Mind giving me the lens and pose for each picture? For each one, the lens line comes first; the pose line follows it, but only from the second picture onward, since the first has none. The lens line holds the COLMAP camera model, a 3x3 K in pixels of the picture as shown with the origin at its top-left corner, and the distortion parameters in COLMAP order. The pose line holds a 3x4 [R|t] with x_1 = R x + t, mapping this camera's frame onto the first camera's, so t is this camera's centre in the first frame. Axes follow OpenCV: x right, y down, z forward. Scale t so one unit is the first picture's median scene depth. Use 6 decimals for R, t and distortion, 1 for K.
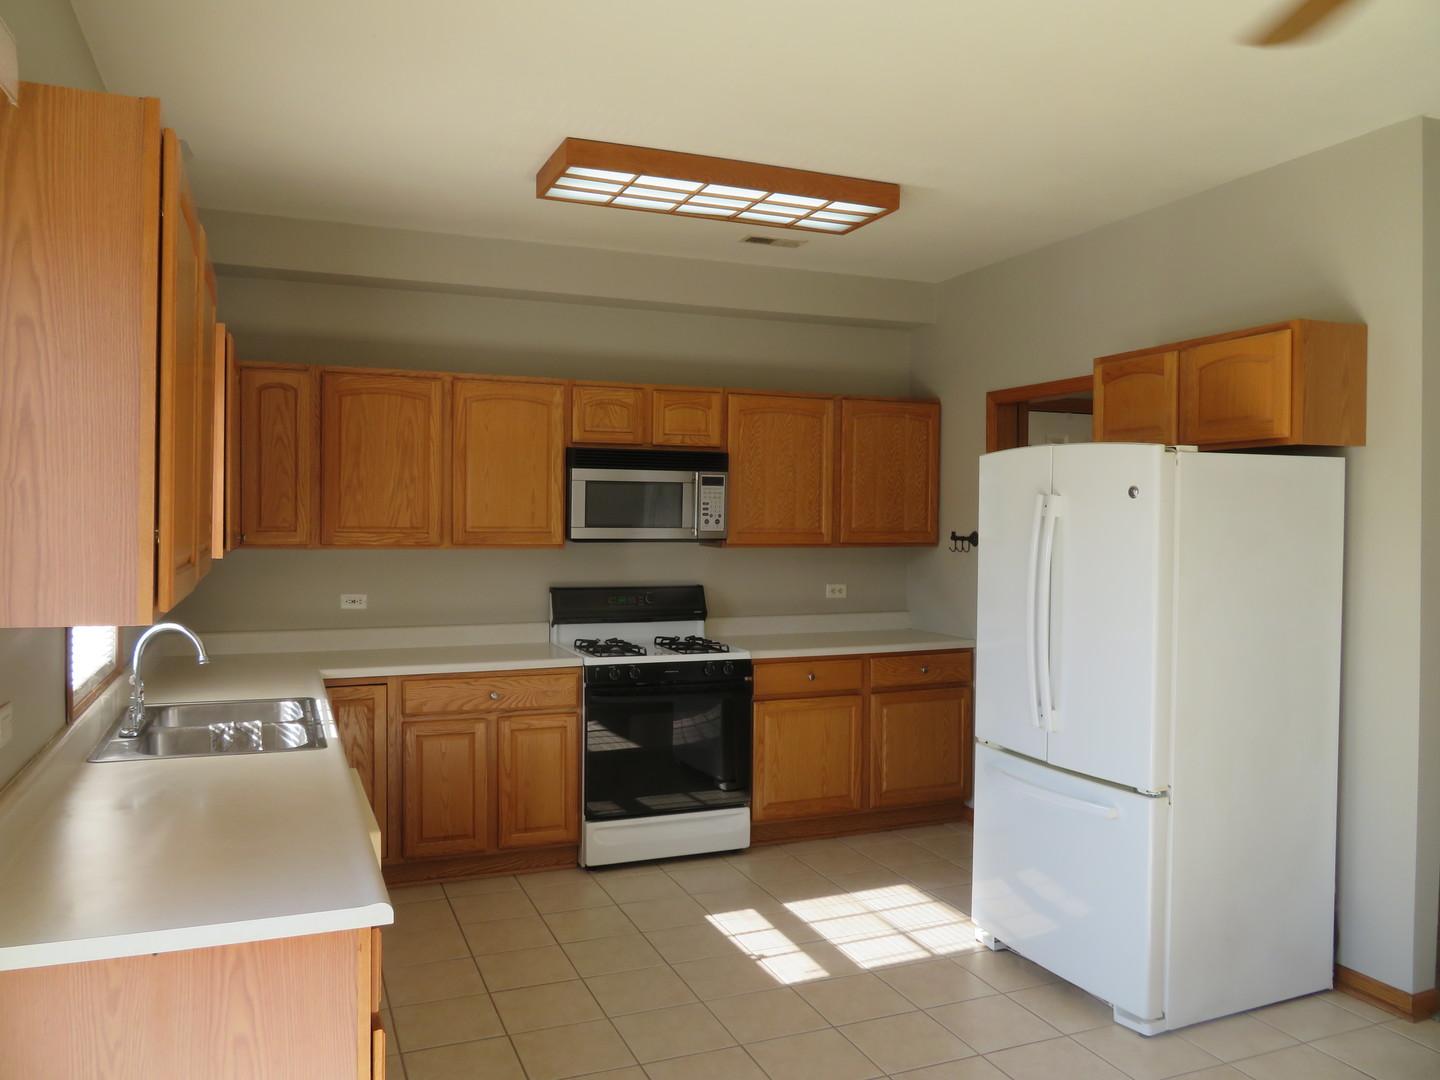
lens RADIAL K [[1083.0, 0, 713.7], [0, 1083.0, 538.3], [0, 0, 1]] dist [-0.032010, 0.010645]
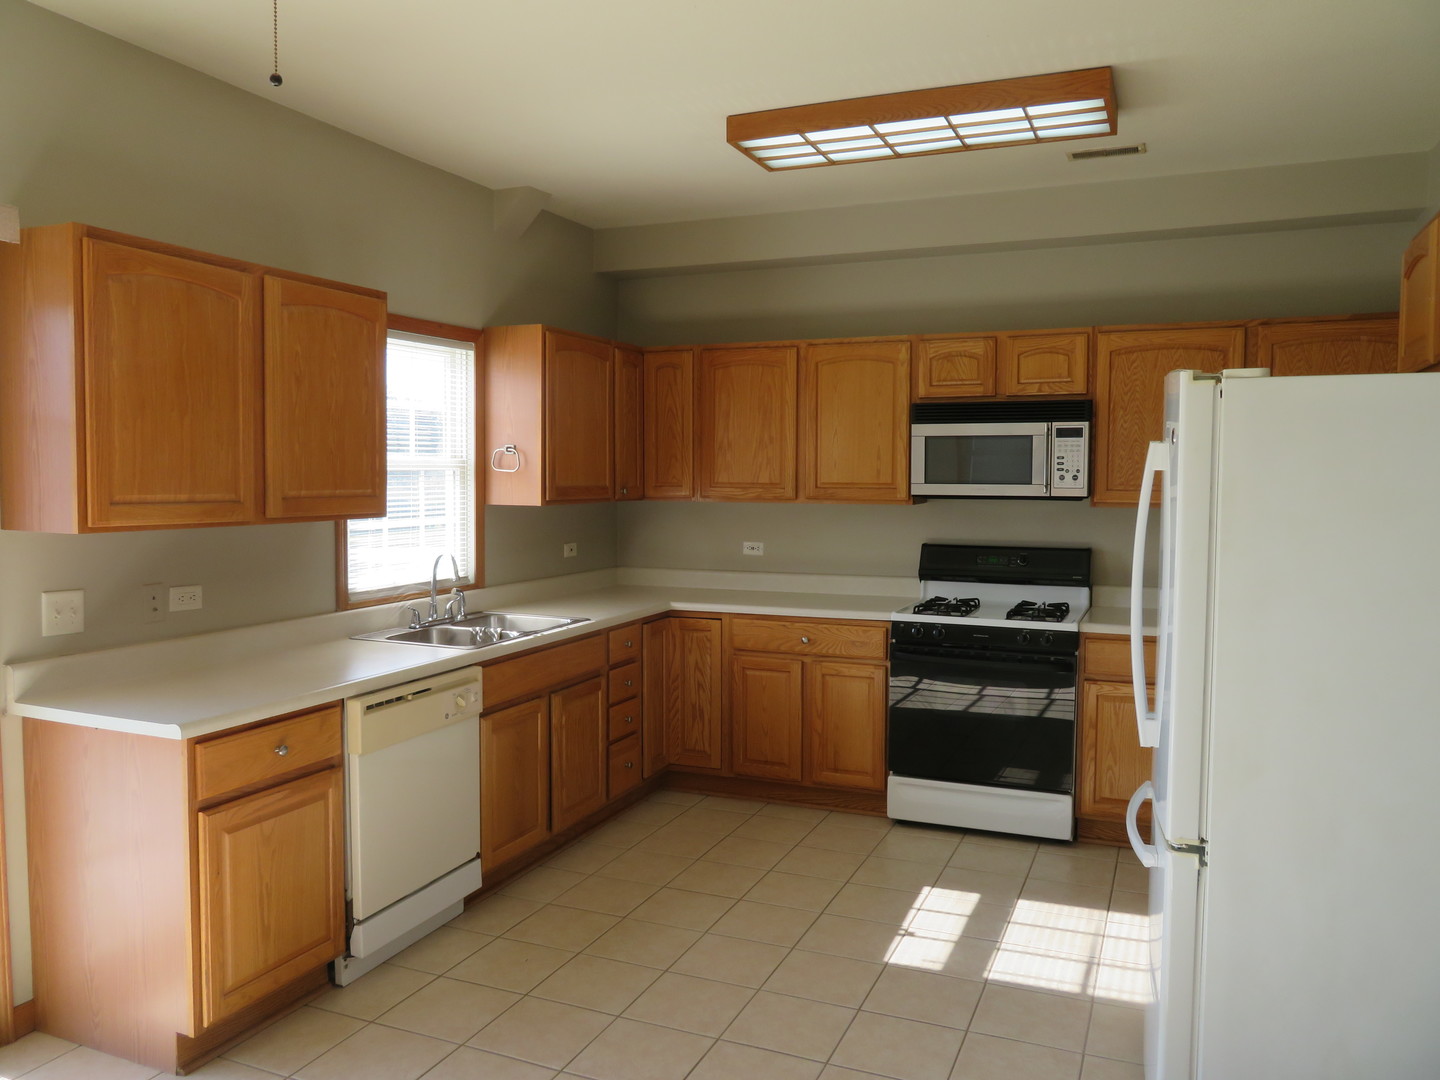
lens RADIAL K [[1083.0, 0, 721.8], [0, 1083.0, 542.4], [0, 0, 1]] dist [-0.032010, 0.010645]
pose [[0.703732, 0.040882, -0.709288, 0.482095], [-0.010093, 0.998818, 0.047556, -0.001607], [0.710394, -0.026307, 0.703312, 0.179569]]
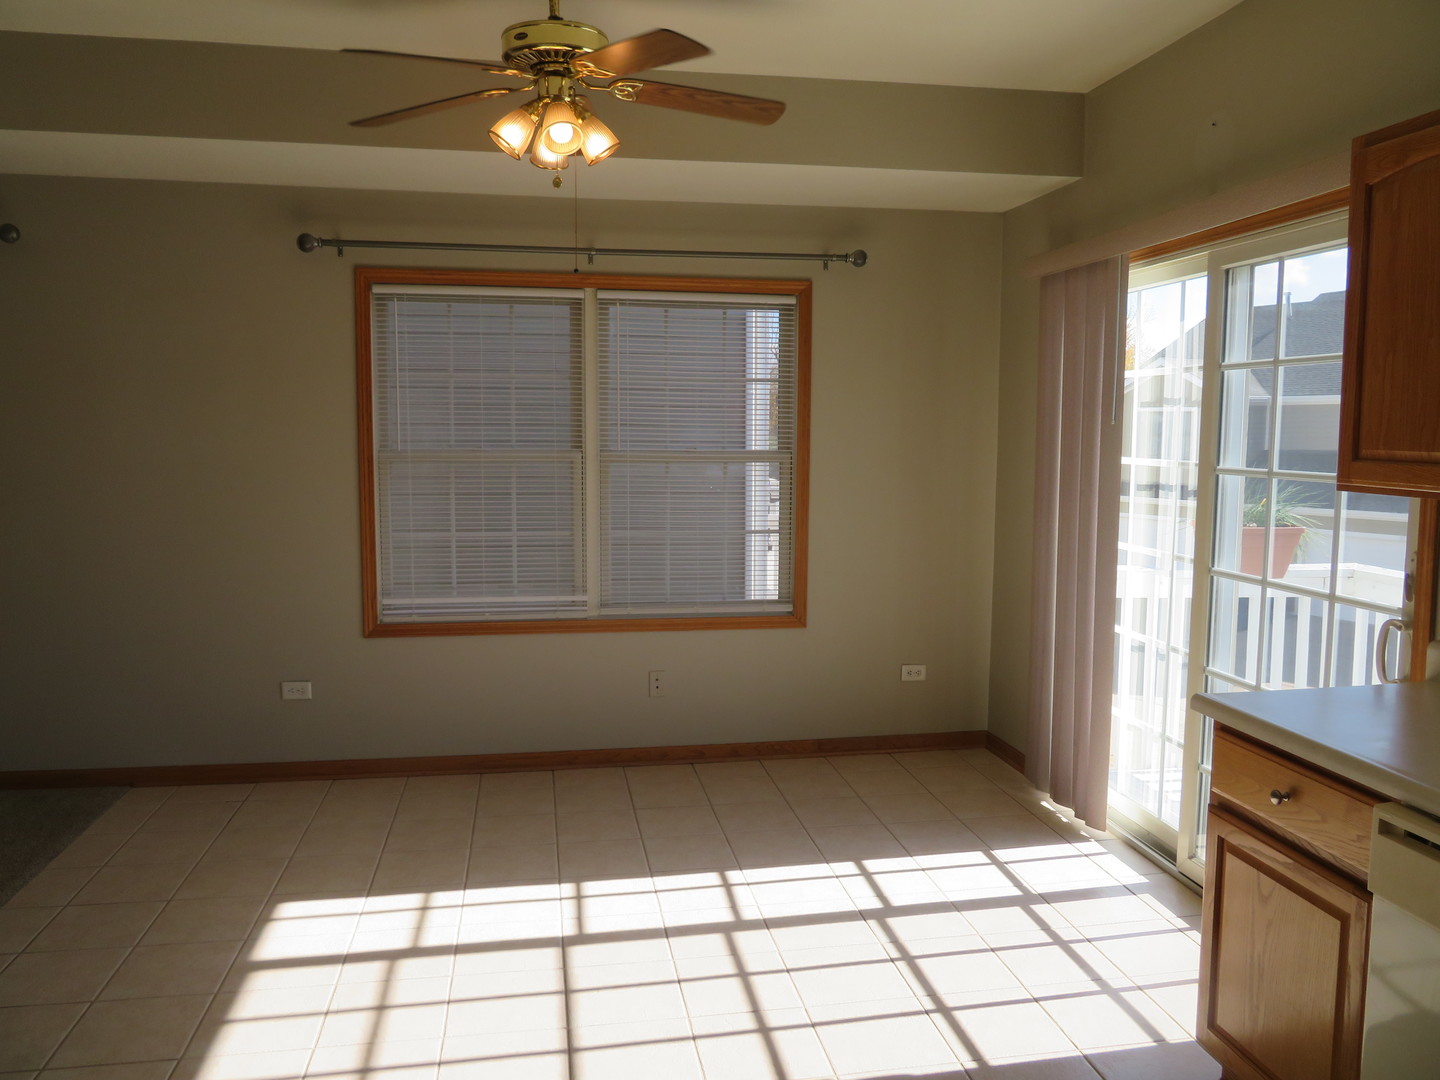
lens RADIAL K [[1083.0, 0, 719.9], [0, 1083.0, 540.7], [0, 0, 1]] dist [-0.032010, 0.010645]
pose [[-0.977100, -0.036469, 0.209632, 0.004338], [-0.010743, 0.992402, 0.122572, -0.011939], [-0.212509, 0.117513, -0.970067, 0.920821]]
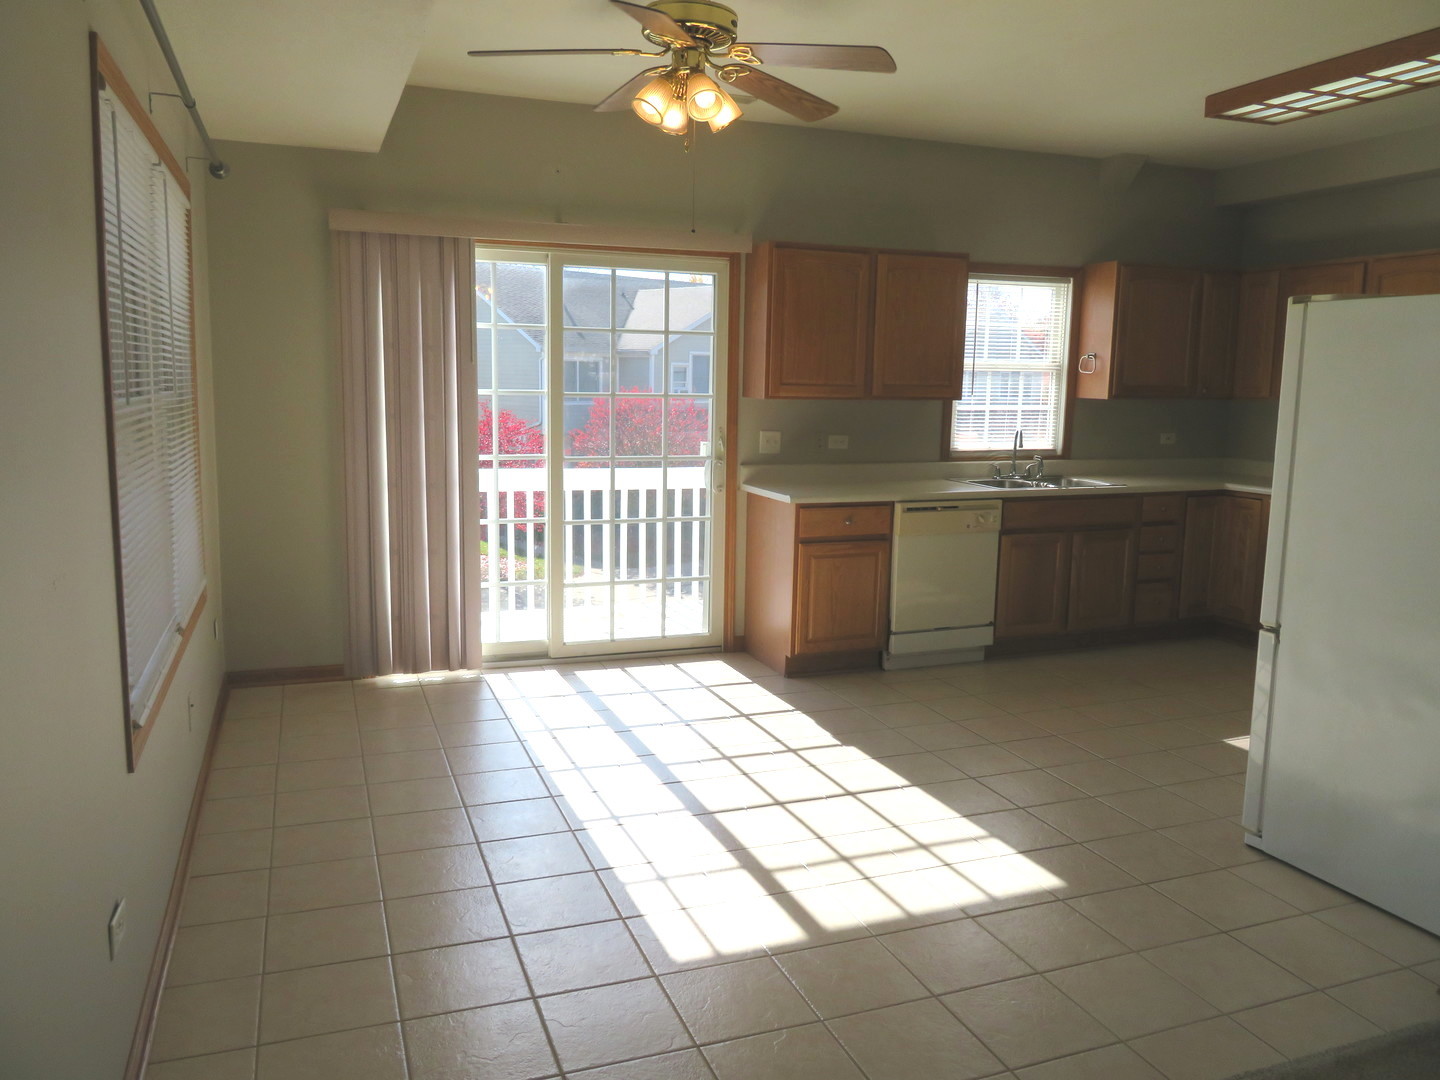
lens RADIAL K [[1083.0, 0, 713.4], [0, 1083.0, 532.3], [0, 0, 1]] dist [-0.032010, 0.010645]
pose [[-0.034853, 0.135135, -0.990214, 1.010659], [-0.030246, 0.990220, 0.136200, 0.010198], [0.998935, 0.034697, -0.030425, 0.327003]]
